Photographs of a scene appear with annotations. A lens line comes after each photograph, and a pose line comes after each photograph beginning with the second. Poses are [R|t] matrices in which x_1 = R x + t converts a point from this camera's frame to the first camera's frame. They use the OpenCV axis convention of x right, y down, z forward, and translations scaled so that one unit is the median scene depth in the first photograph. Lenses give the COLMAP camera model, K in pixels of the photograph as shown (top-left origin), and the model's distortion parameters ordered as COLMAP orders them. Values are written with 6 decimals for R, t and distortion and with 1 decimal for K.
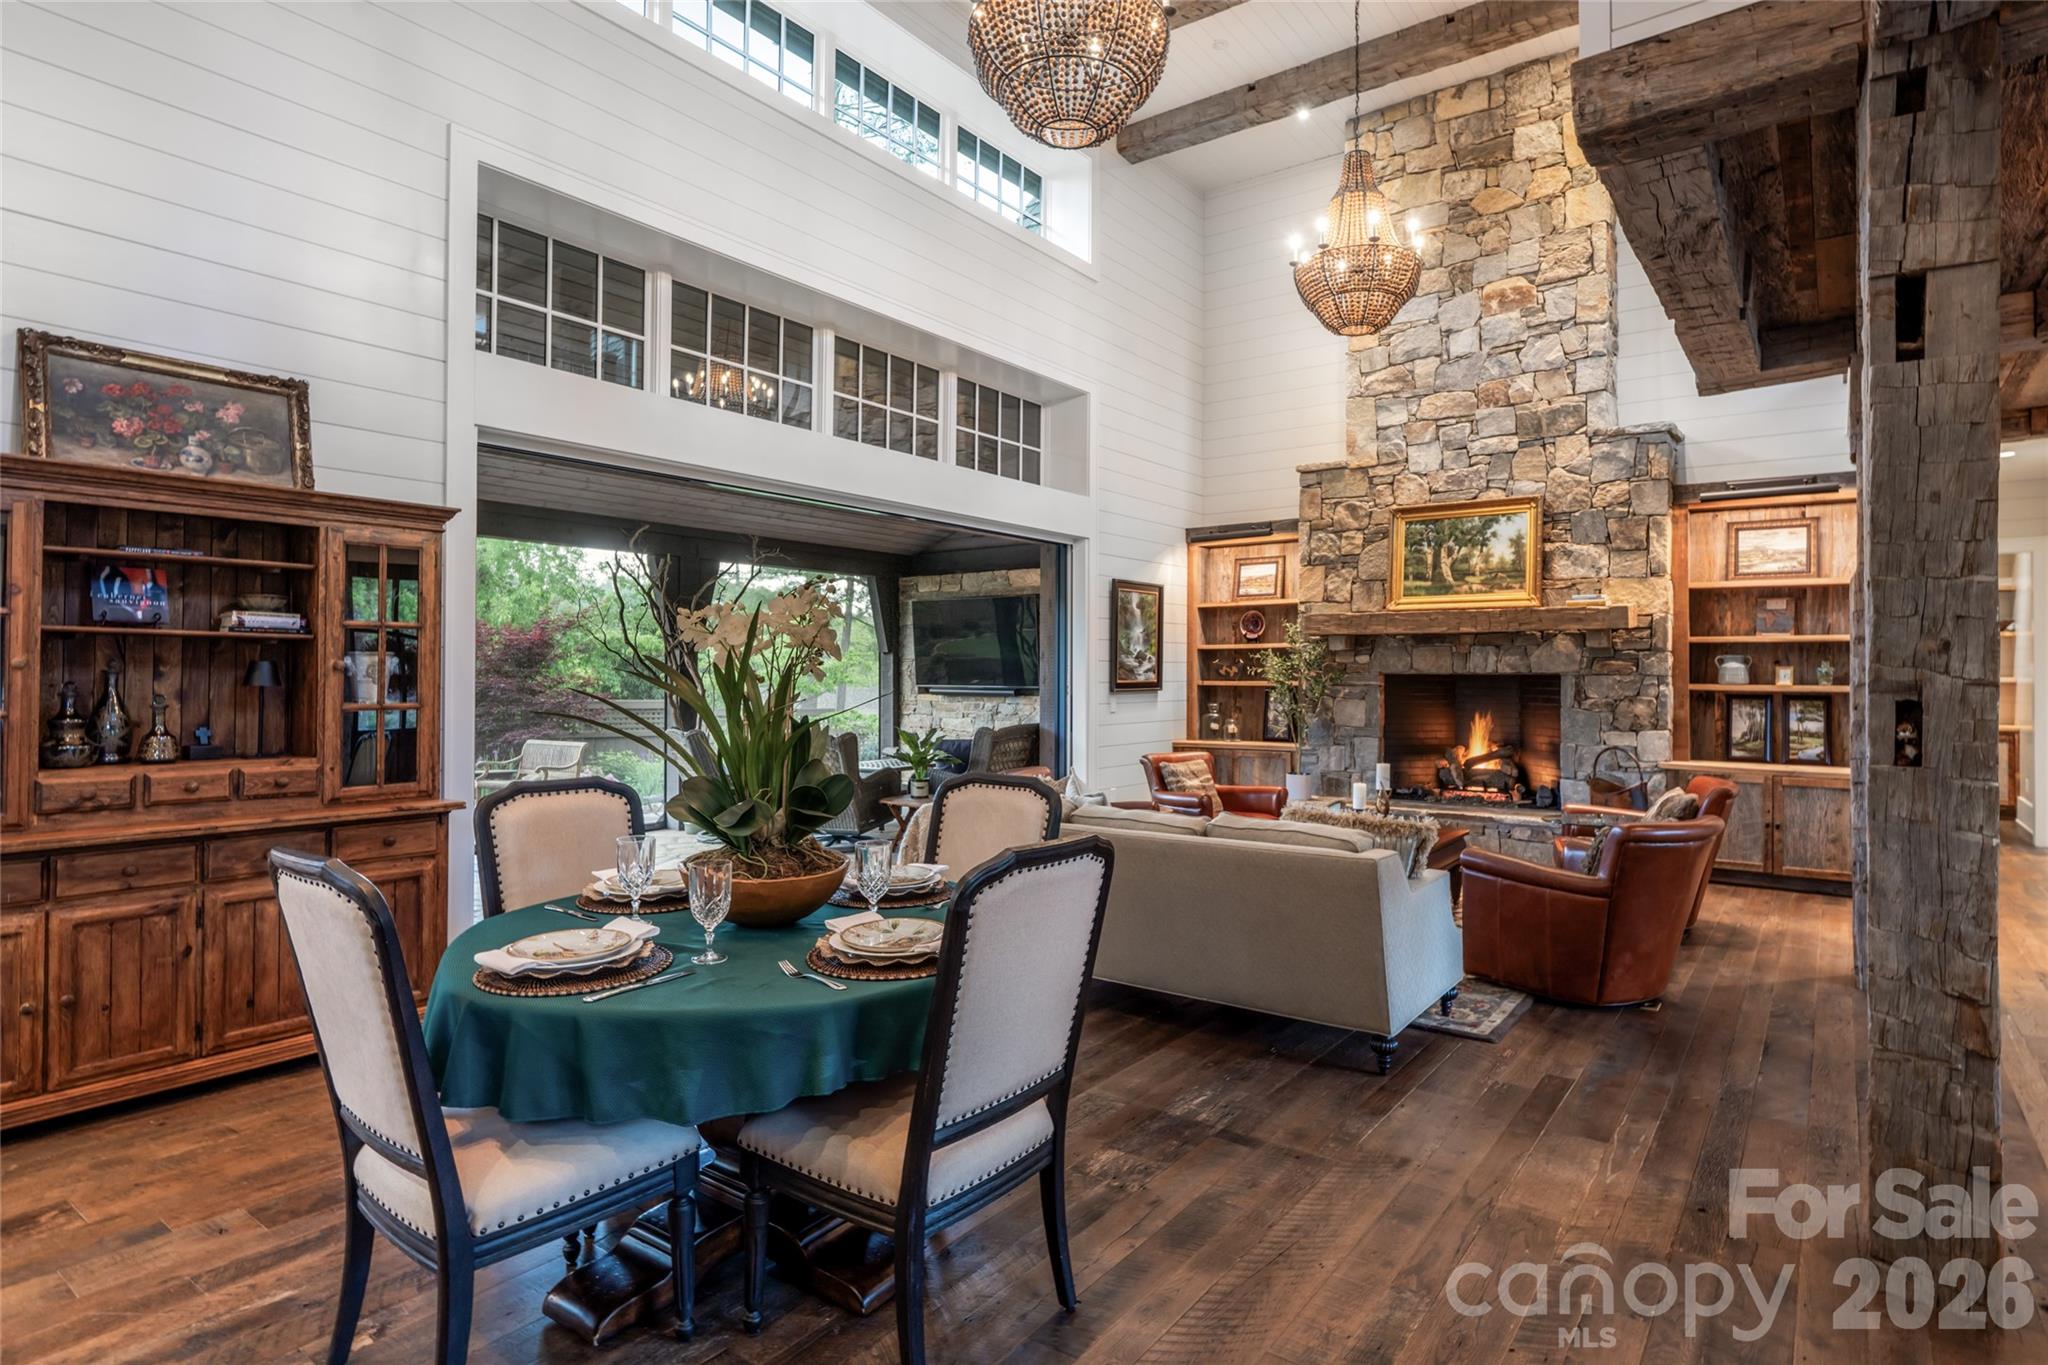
lens RADIAL K [[1068.2, 0, 1083.2], [0, 1068.2, 662.8], [0, 0, 1]] dist [-0.000643, 0.000121]
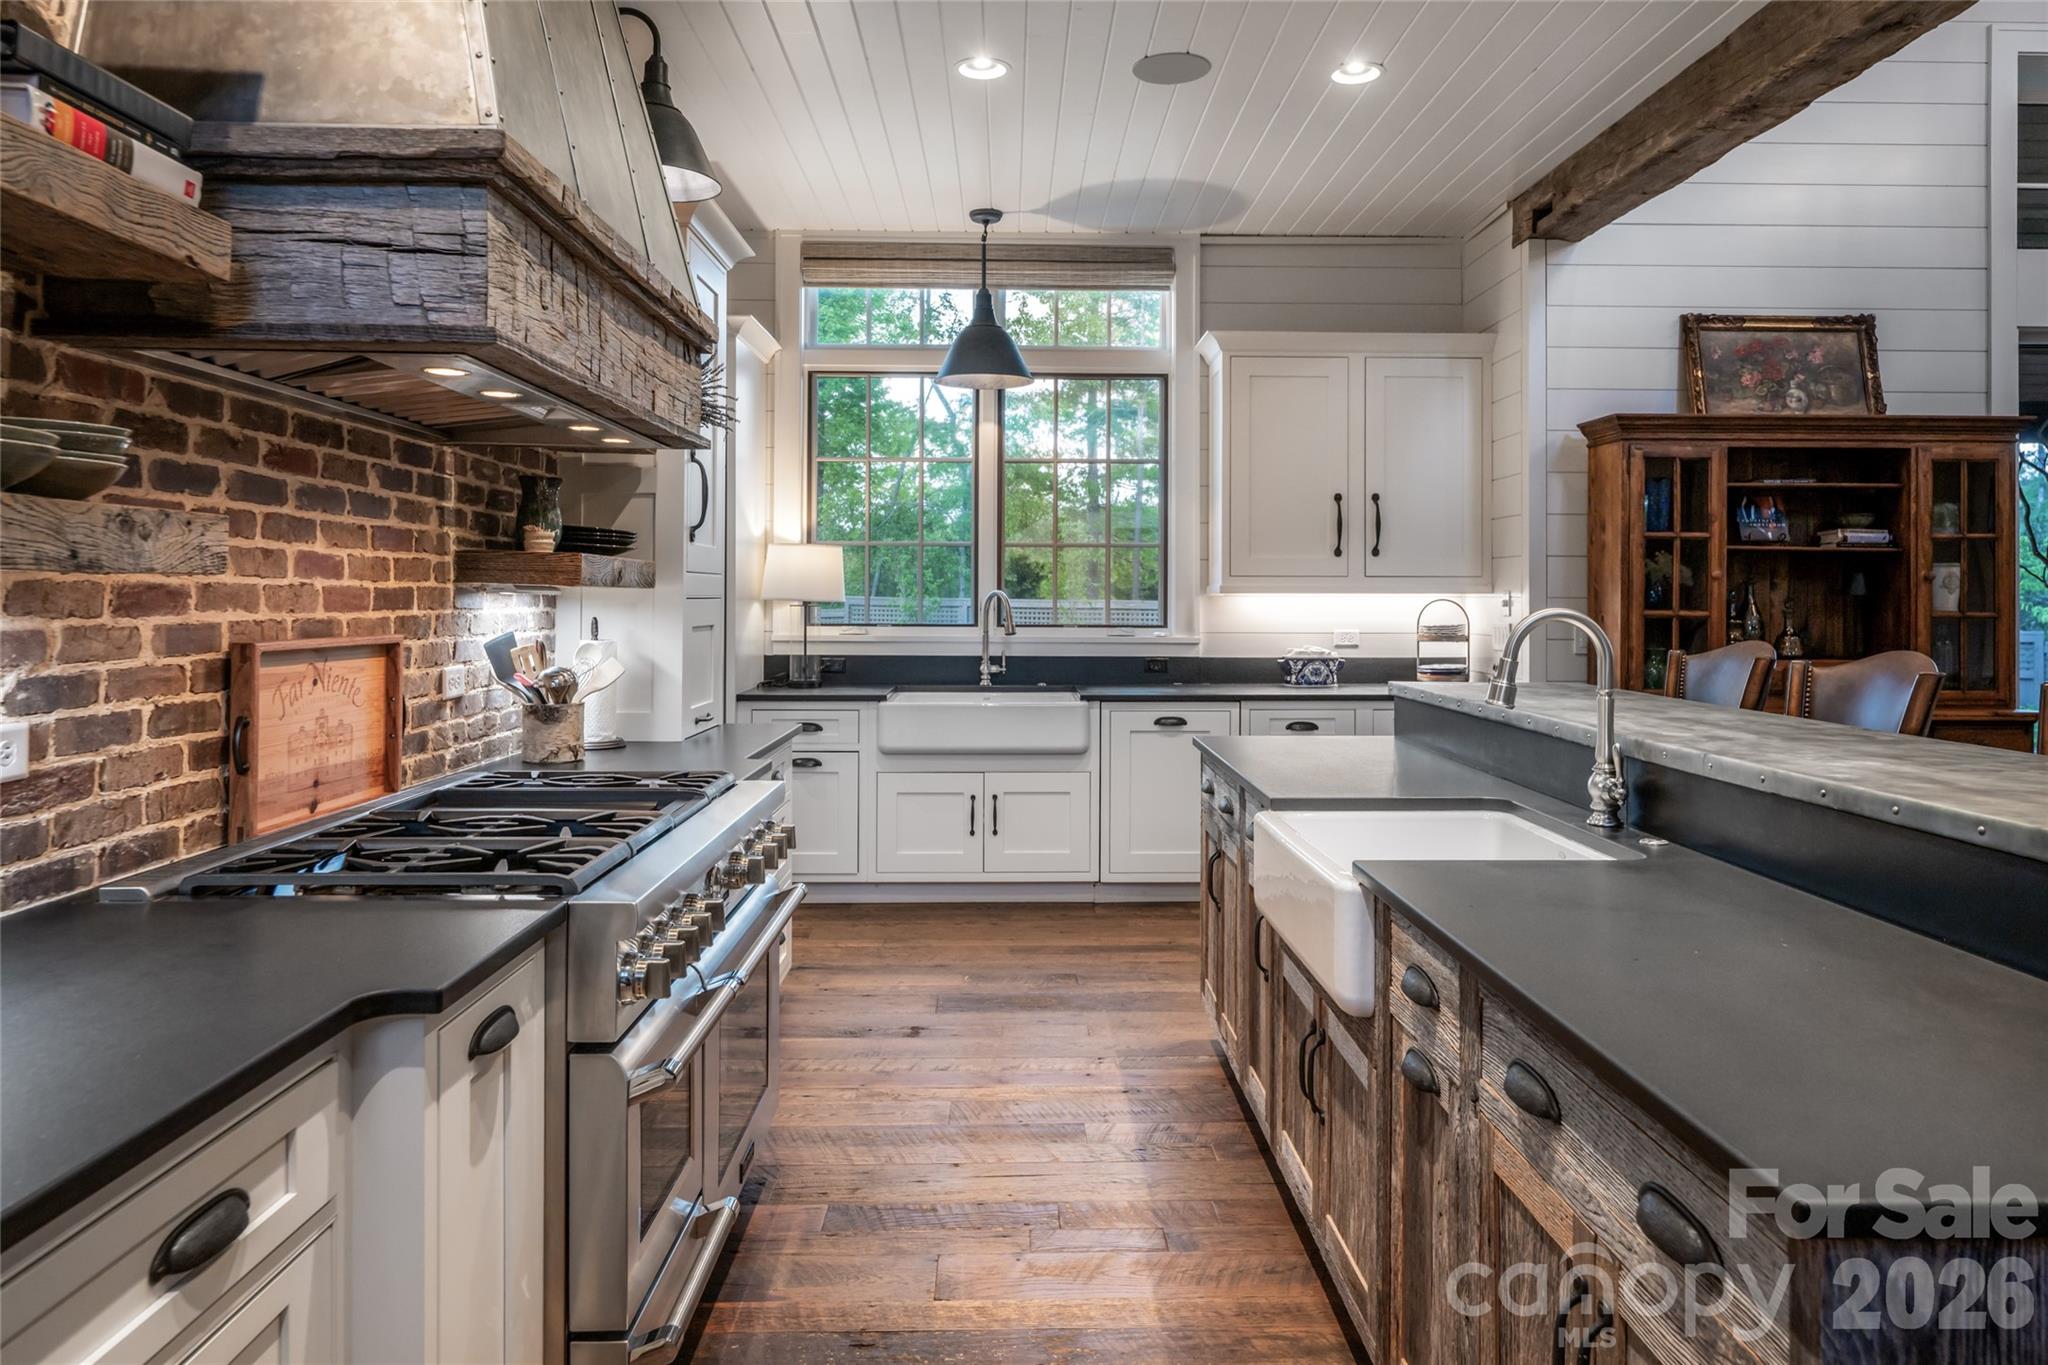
lens RADIAL K [[1330.1, 0, 1032.9], [0, 1330.1, 590.8], [0, 0, 1]] dist [-0.000110, -0.001091]
pose [[0.594686, -0.005598, -0.803938, -0.079864], [0.006927, 0.999974, -0.001839, 0.006693], [0.803928, -0.004475, 0.594710, -0.256174]]
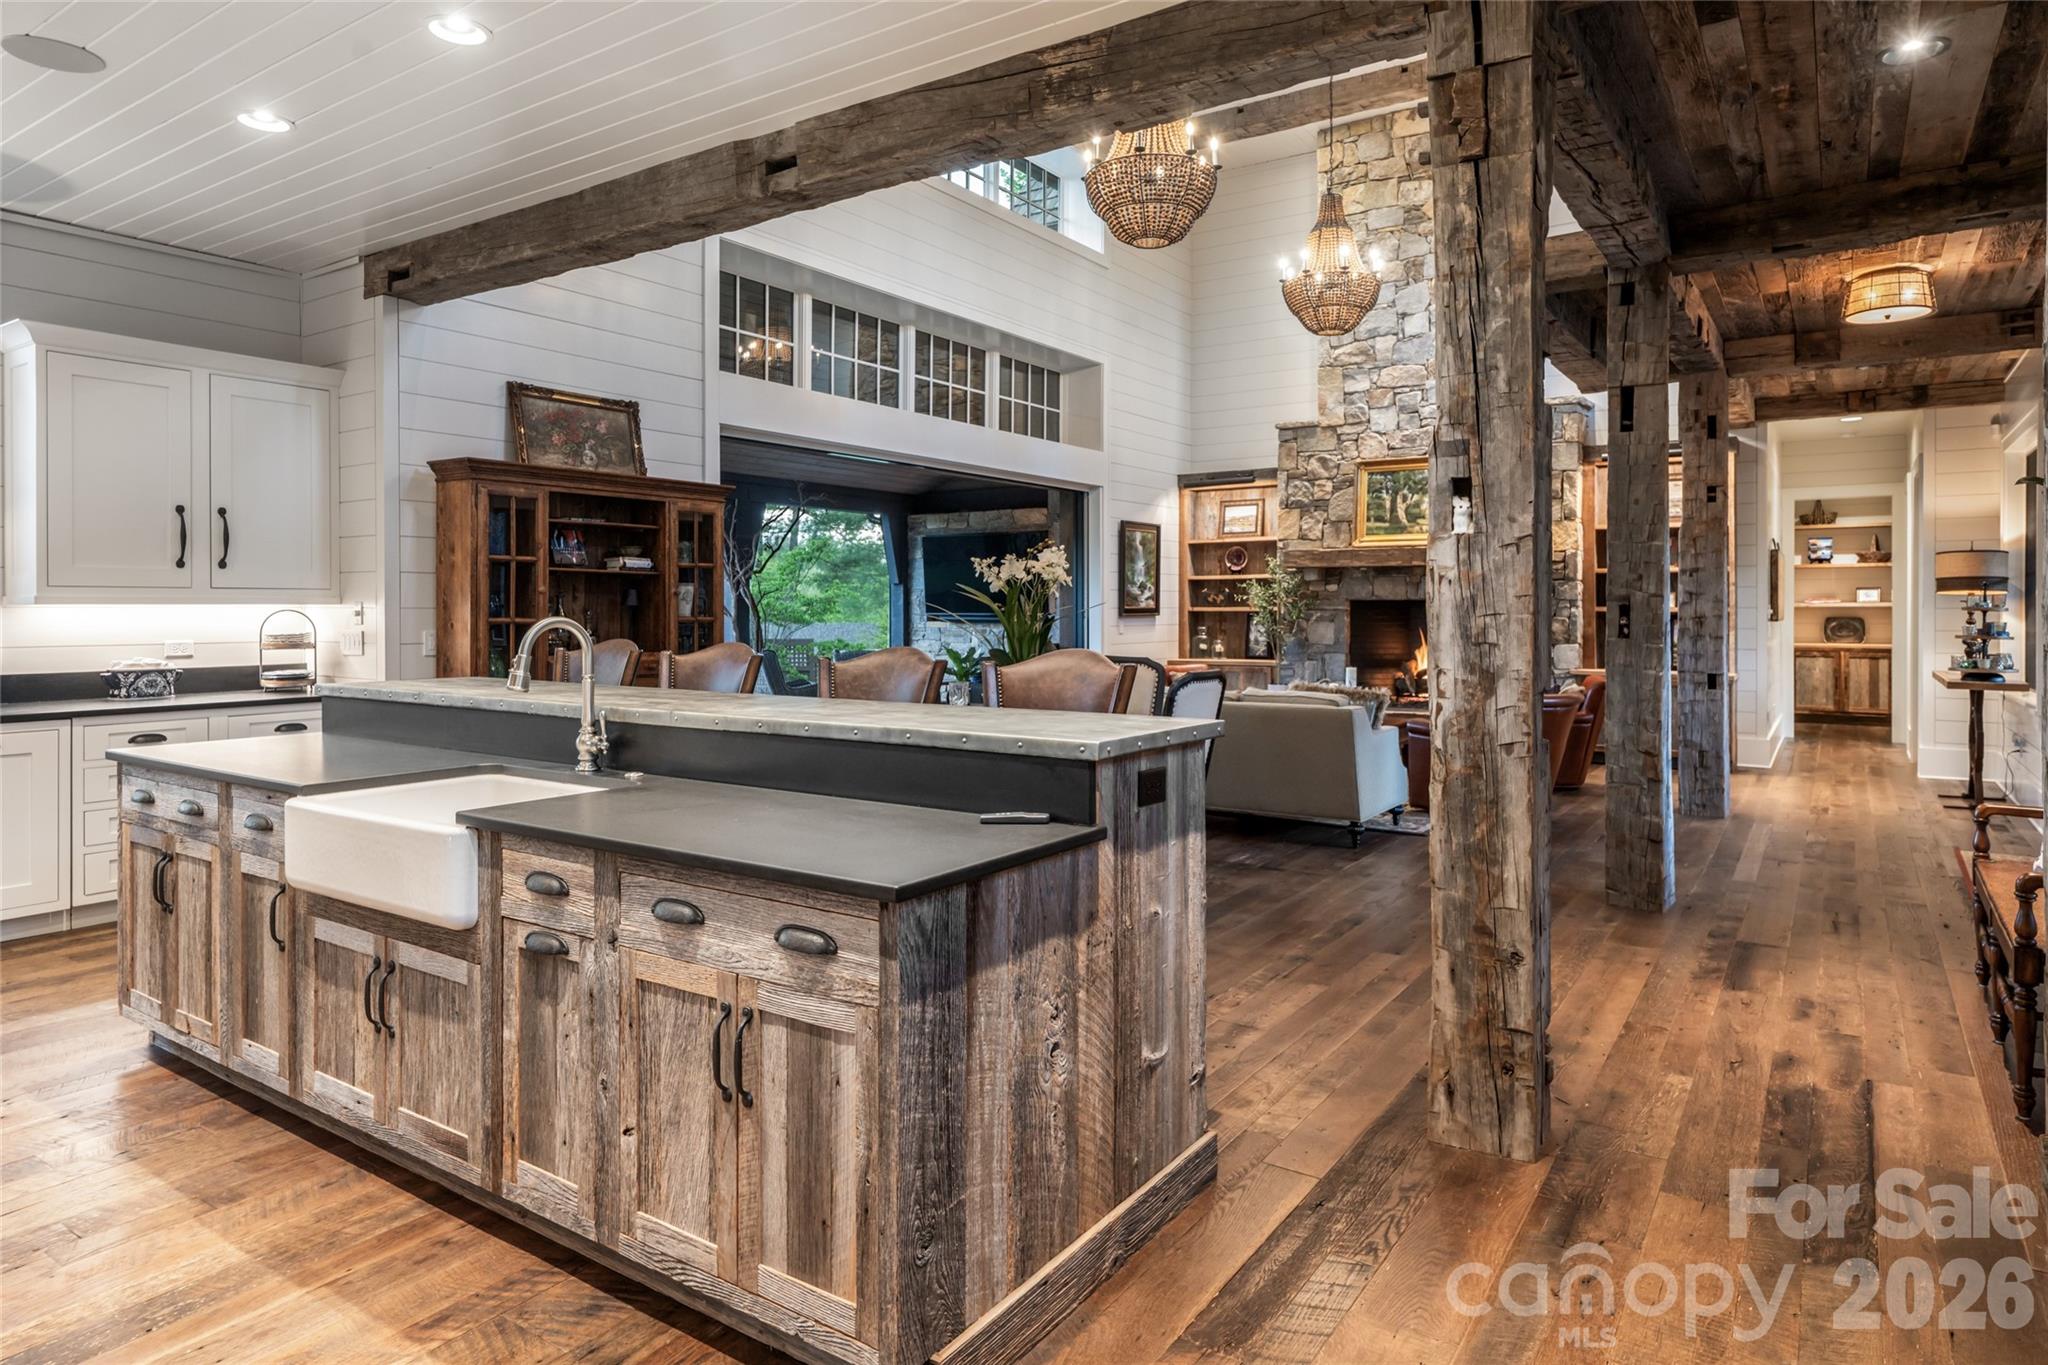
lens RADIAL K [[1201.2, 0, 1029.7], [0, 1201.2, 611.9], [0, 0, 1]] dist [-0.000143, -0.001172]
pose [[0.999787, -0.003644, 0.020327, -0.112835], [0.003367, 0.999901, 0.013654, 0.004488], [-0.020375, -0.013583, 0.999700, -0.364822]]
